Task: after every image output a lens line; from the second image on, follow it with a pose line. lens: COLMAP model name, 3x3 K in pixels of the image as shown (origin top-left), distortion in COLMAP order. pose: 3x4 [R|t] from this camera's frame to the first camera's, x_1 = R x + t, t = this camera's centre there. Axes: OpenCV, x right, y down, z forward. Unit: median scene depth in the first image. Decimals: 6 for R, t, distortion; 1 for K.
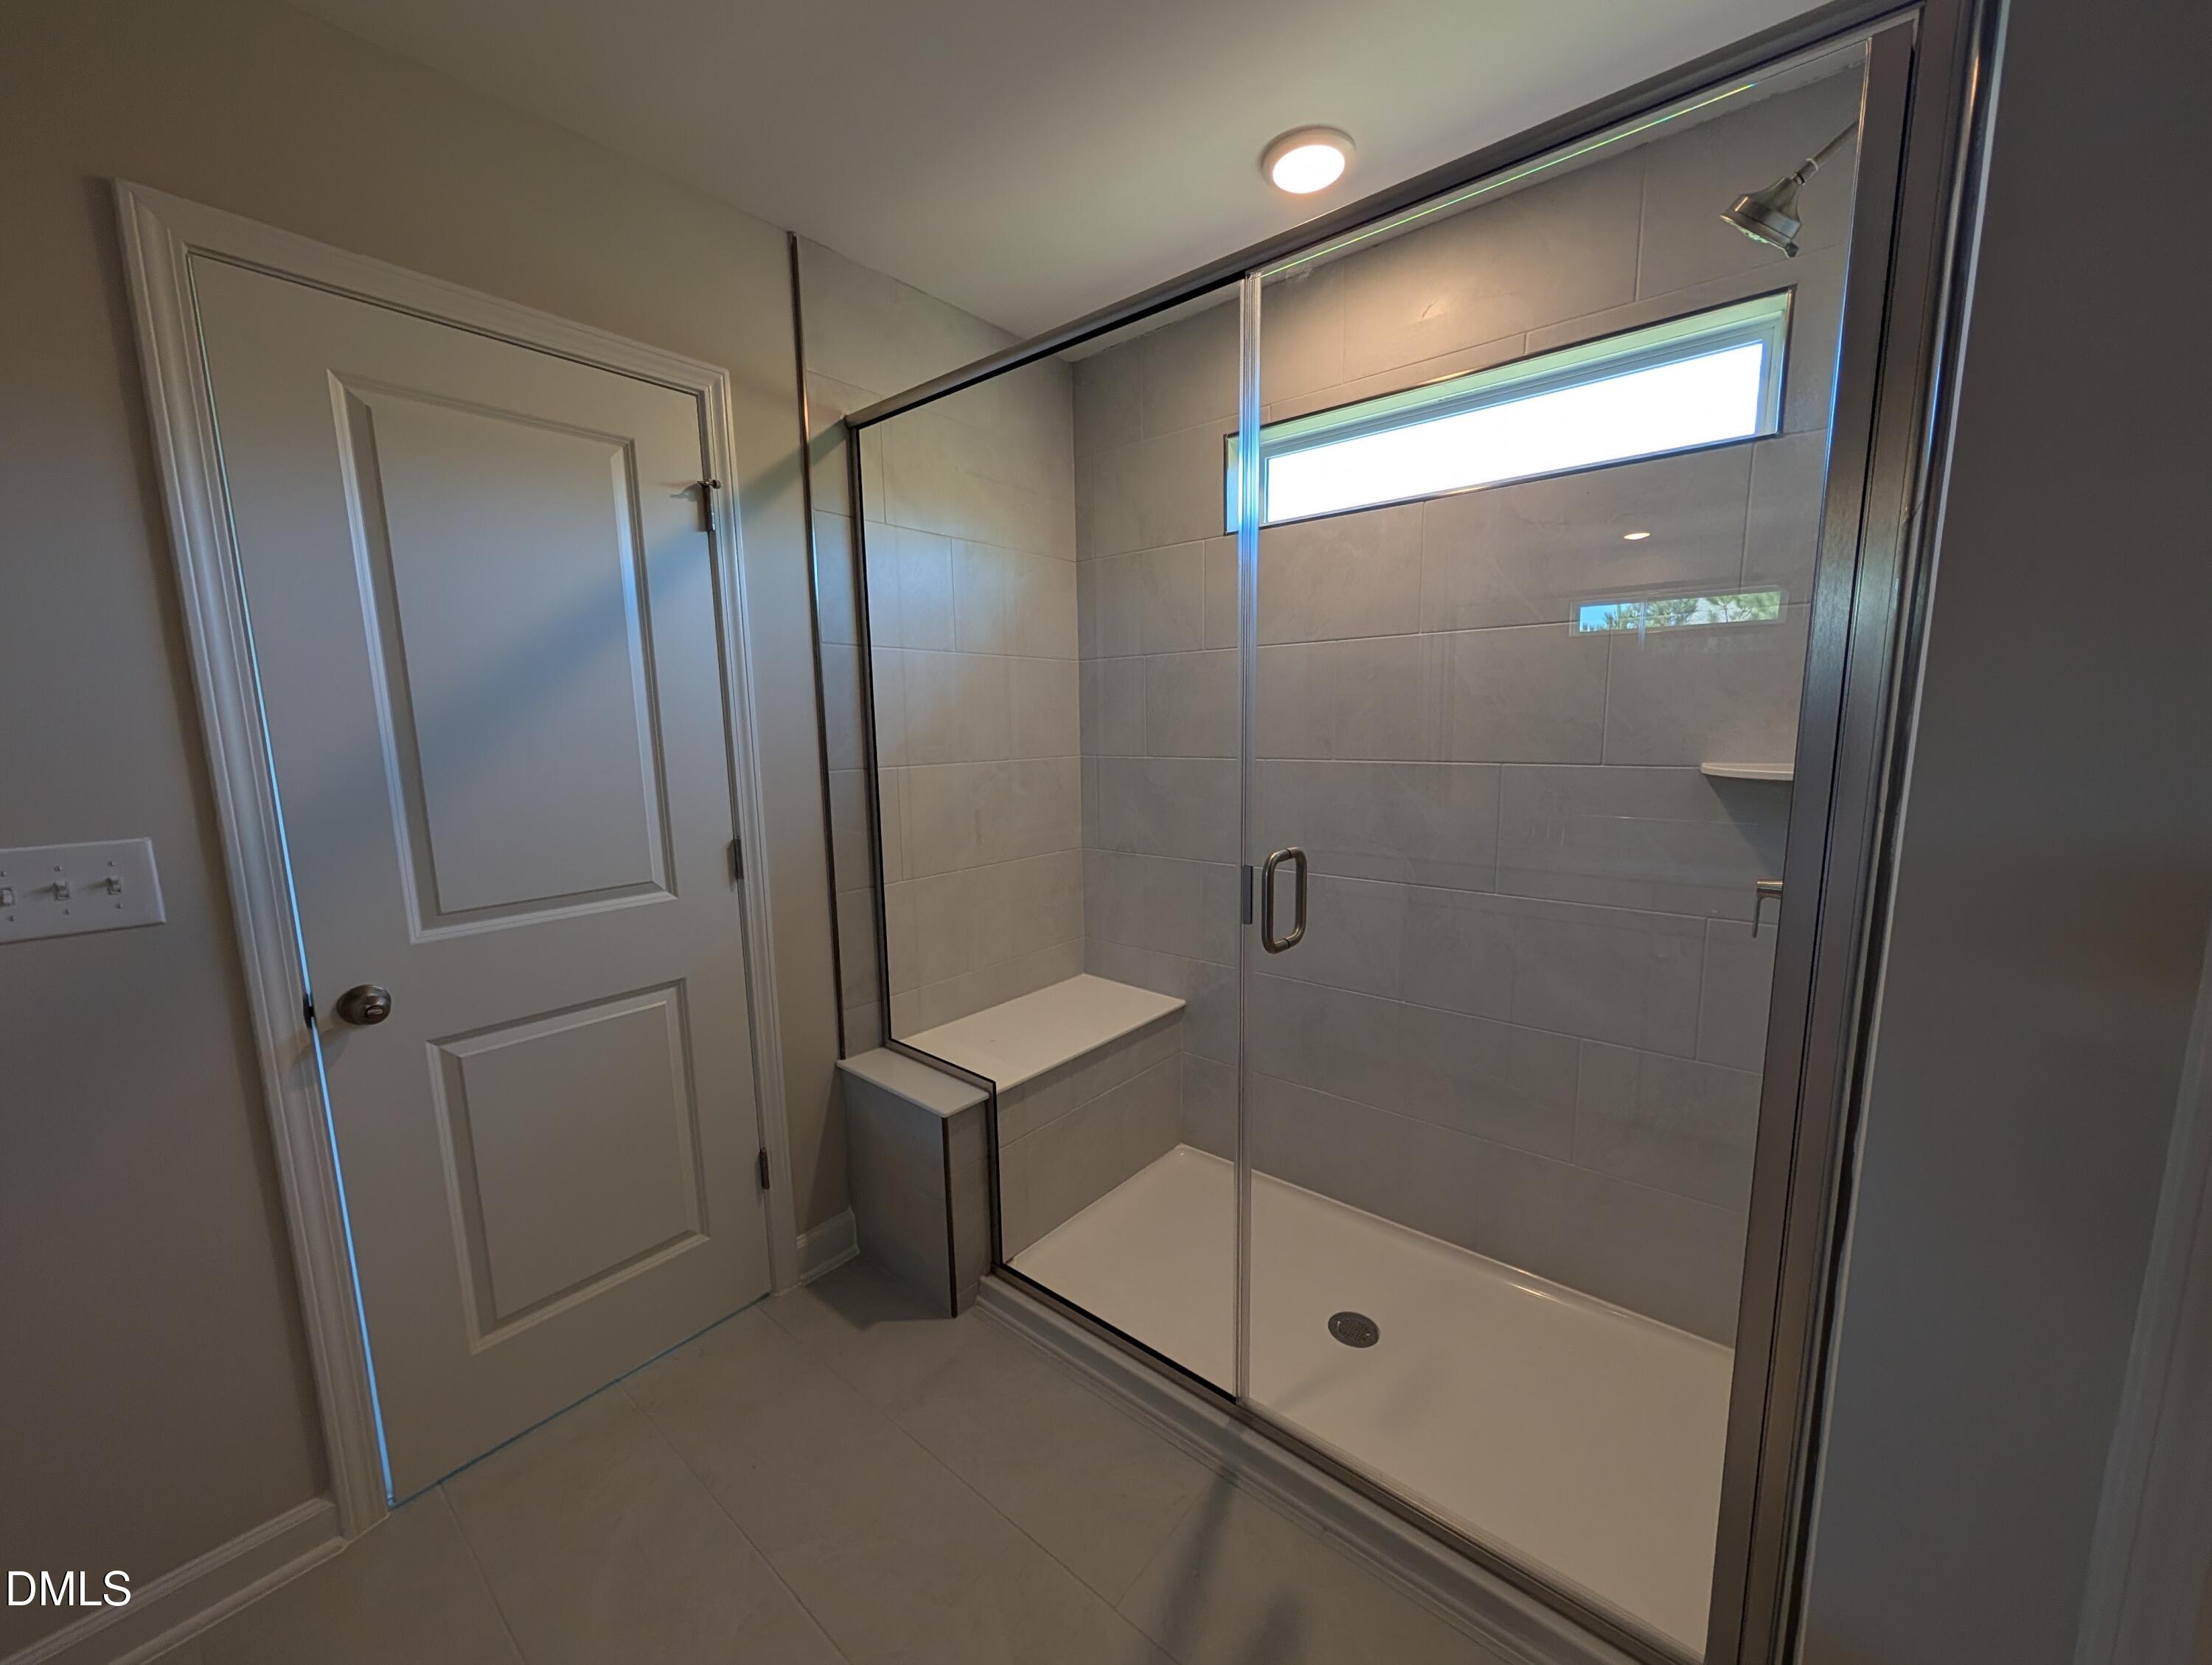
lens RADIAL K [[834.6, 0, 1107.9], [0, 834.6, 843.9], [0, 0, 1]] dist [0.001125, 0.000145]
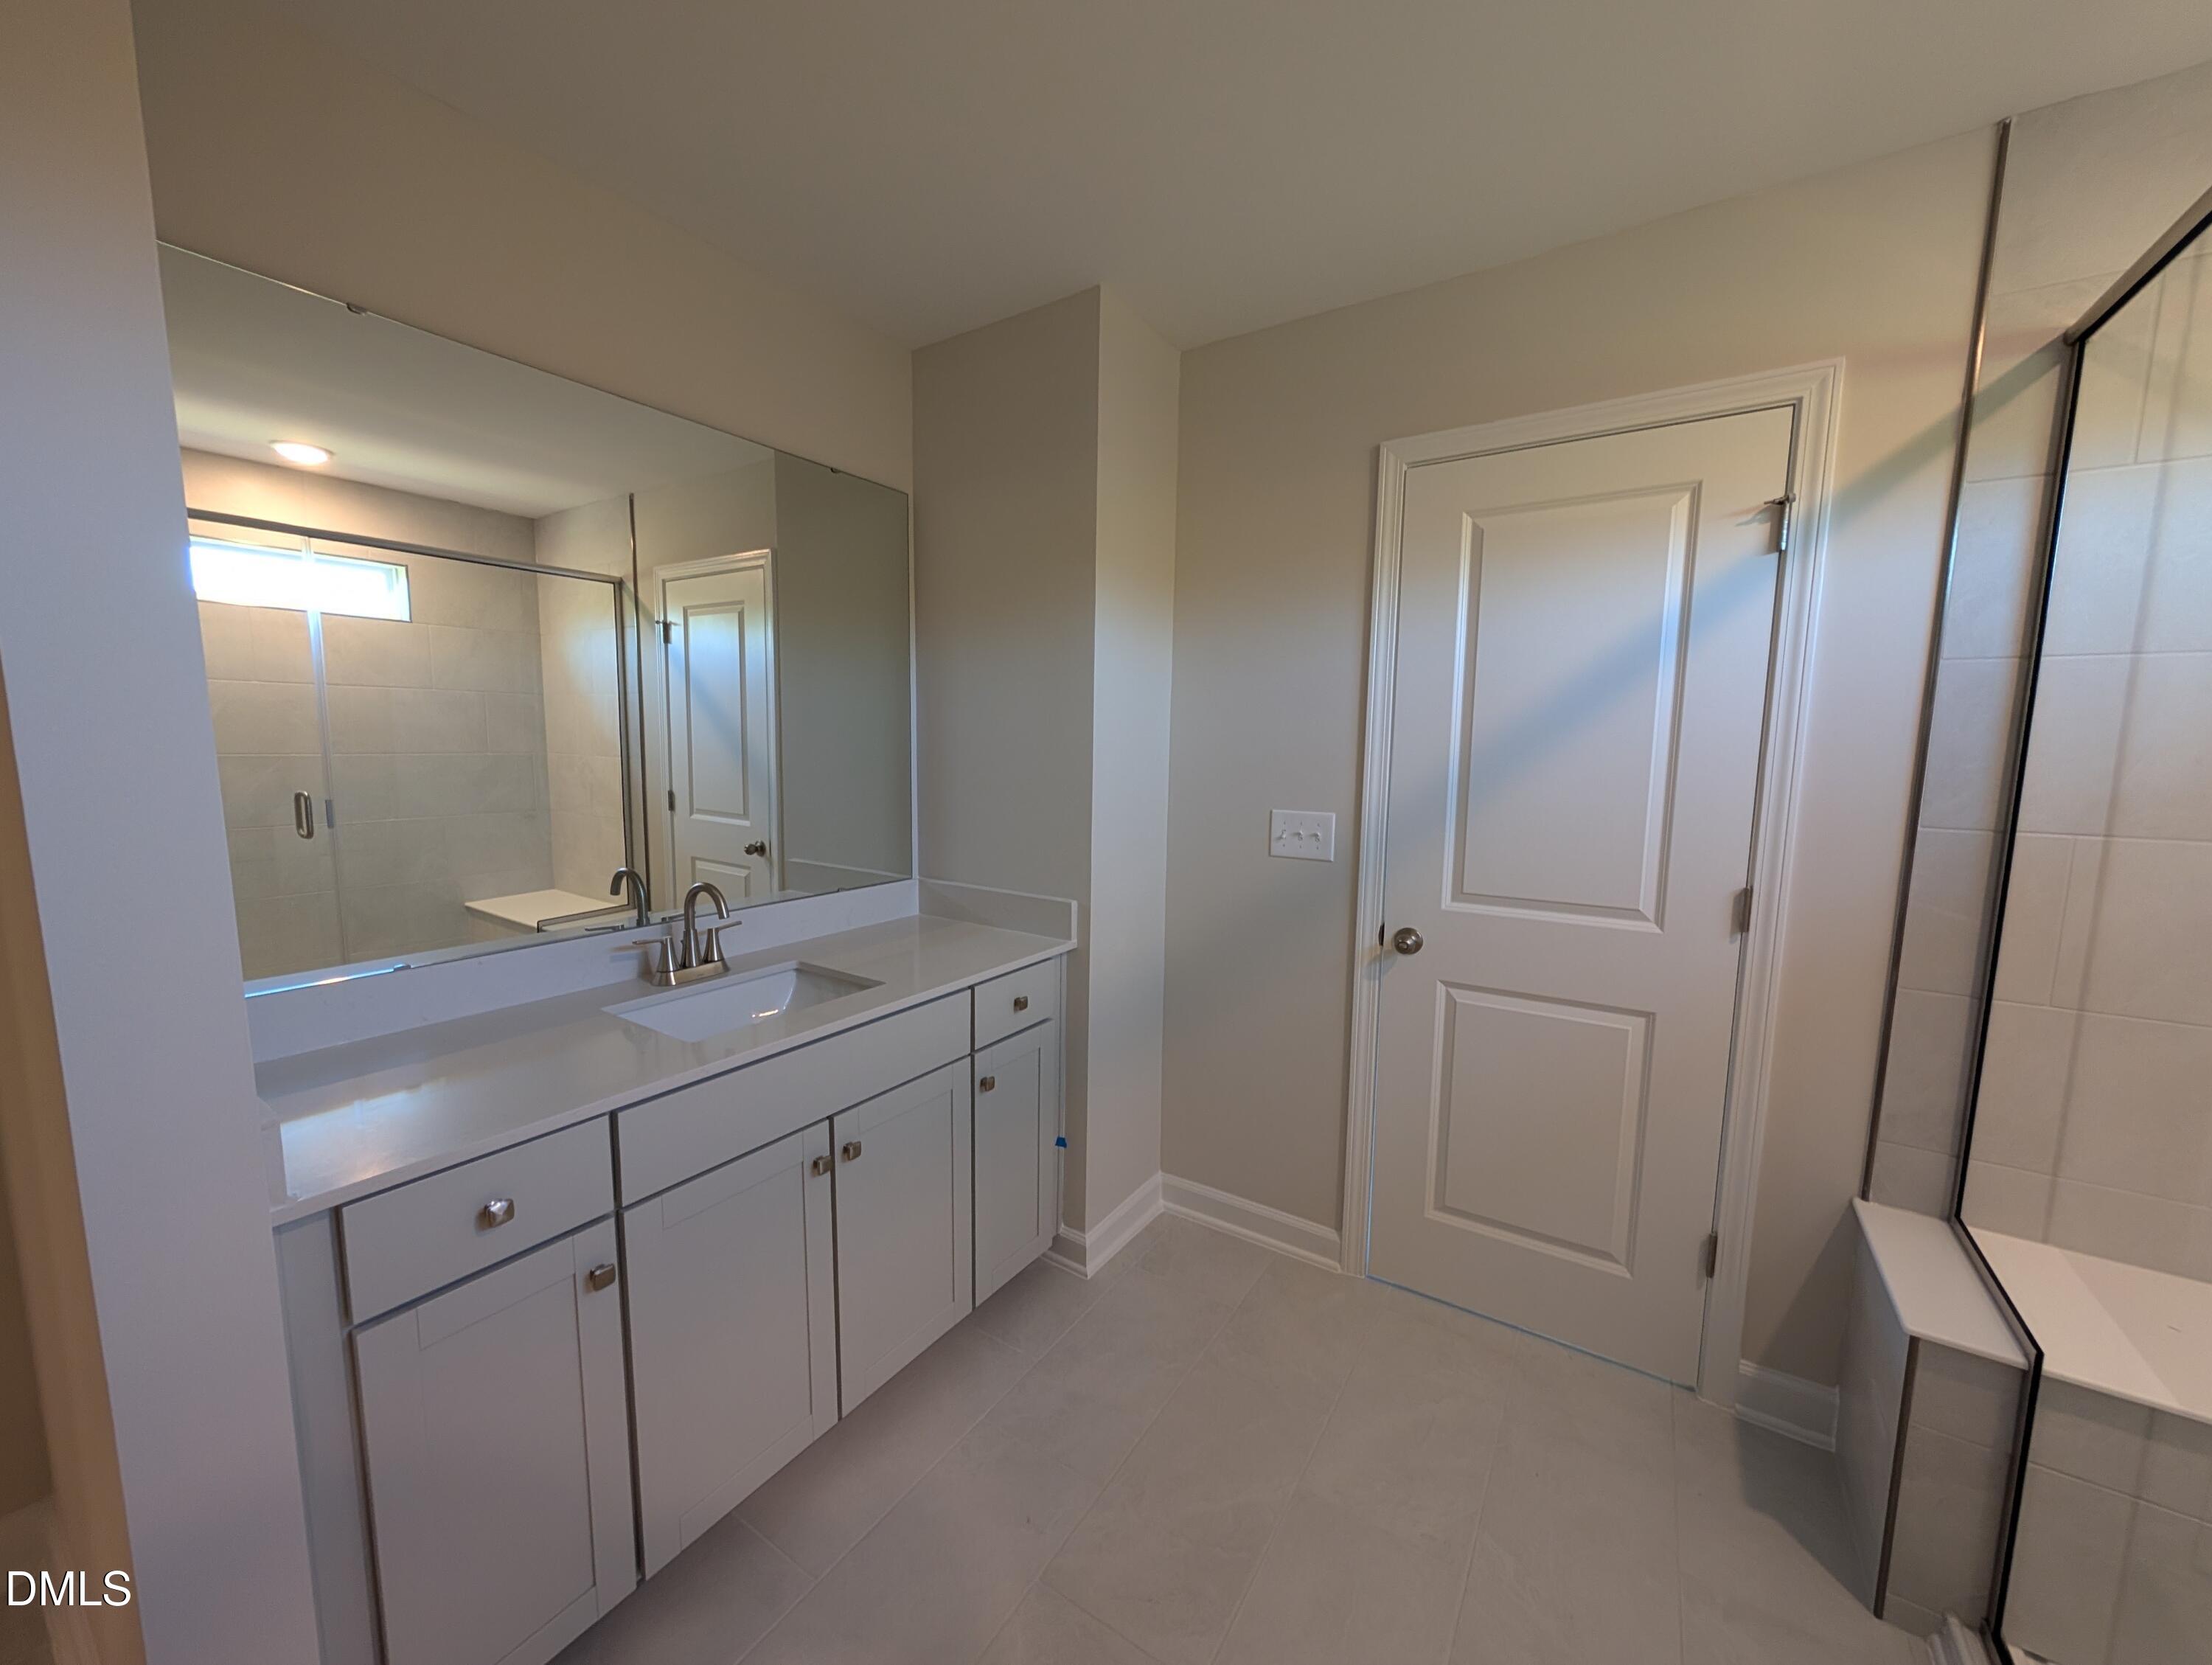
lens RADIAL K [[834.6, 0, 1107.9], [0, 834.6, 843.9], [0, 0, 1]] dist [0.001125, 0.000145]
pose [[0.110433, 0.136863, -0.984415, 0.381696], [-0.158144, 0.980274, 0.118547, -0.052942], [0.981221, 0.142588, 0.129898, 0.206126]]
